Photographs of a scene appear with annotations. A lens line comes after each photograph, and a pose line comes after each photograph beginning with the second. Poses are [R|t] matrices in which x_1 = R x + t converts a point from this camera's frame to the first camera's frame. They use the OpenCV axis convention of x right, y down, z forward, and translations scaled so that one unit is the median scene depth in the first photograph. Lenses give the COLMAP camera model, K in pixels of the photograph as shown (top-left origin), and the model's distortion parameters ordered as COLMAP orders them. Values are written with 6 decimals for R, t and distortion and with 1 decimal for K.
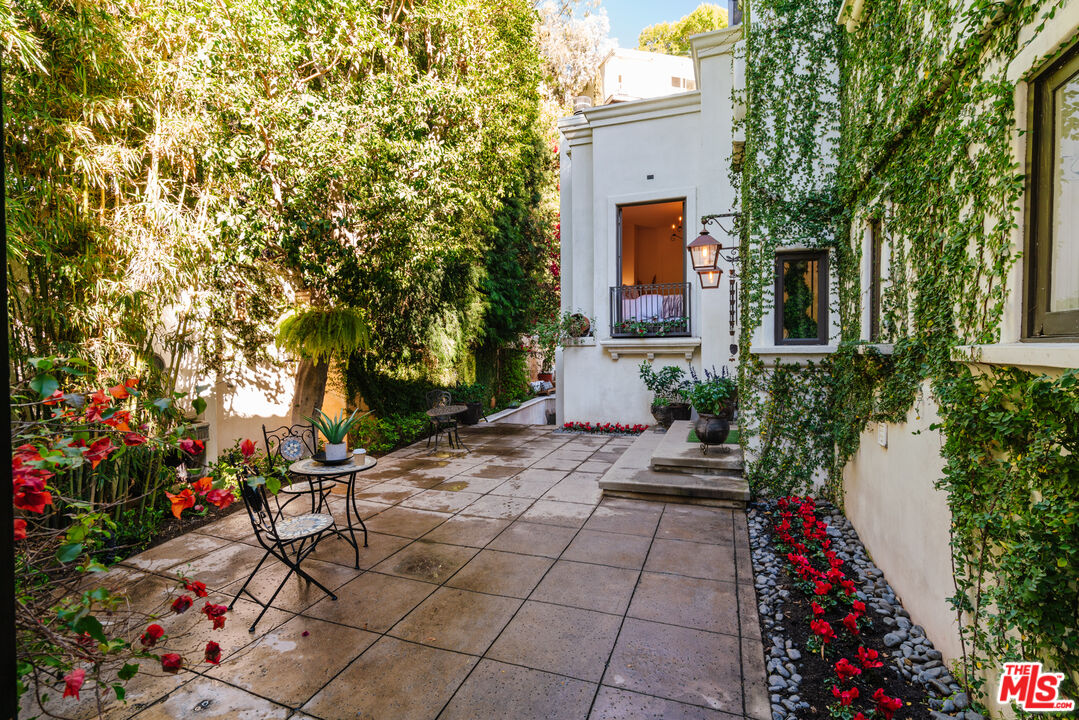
lens RADIAL K [[457.3, 0, 530.3], [0, 457.3, 359.2], [0, 0, 1]] dist [-0.003611, -0.000113]
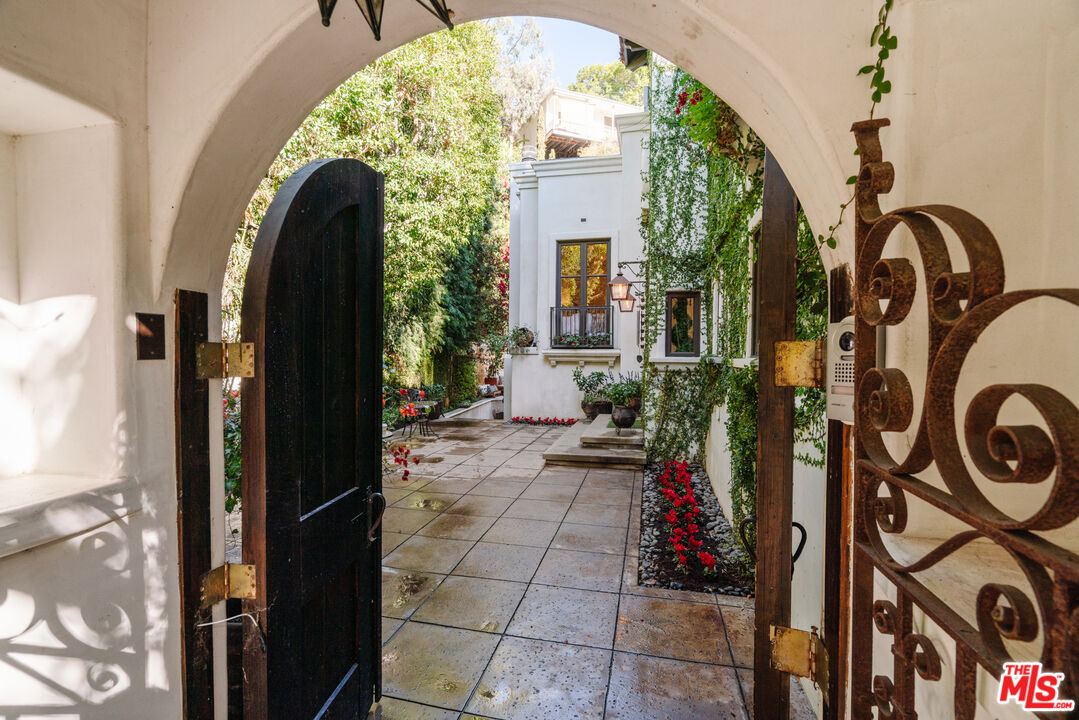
lens RADIAL K [[457.3, 0, 543.8], [0, 457.3, 361.6], [0, 0, 1]] dist [-0.003611, -0.000113]
pose [[0.985742, 0.014823, 0.167610, -0.077837], [-0.012981, 0.999843, -0.012079, 0.007410], [-0.167763, 0.009731, 0.985779, -0.341153]]
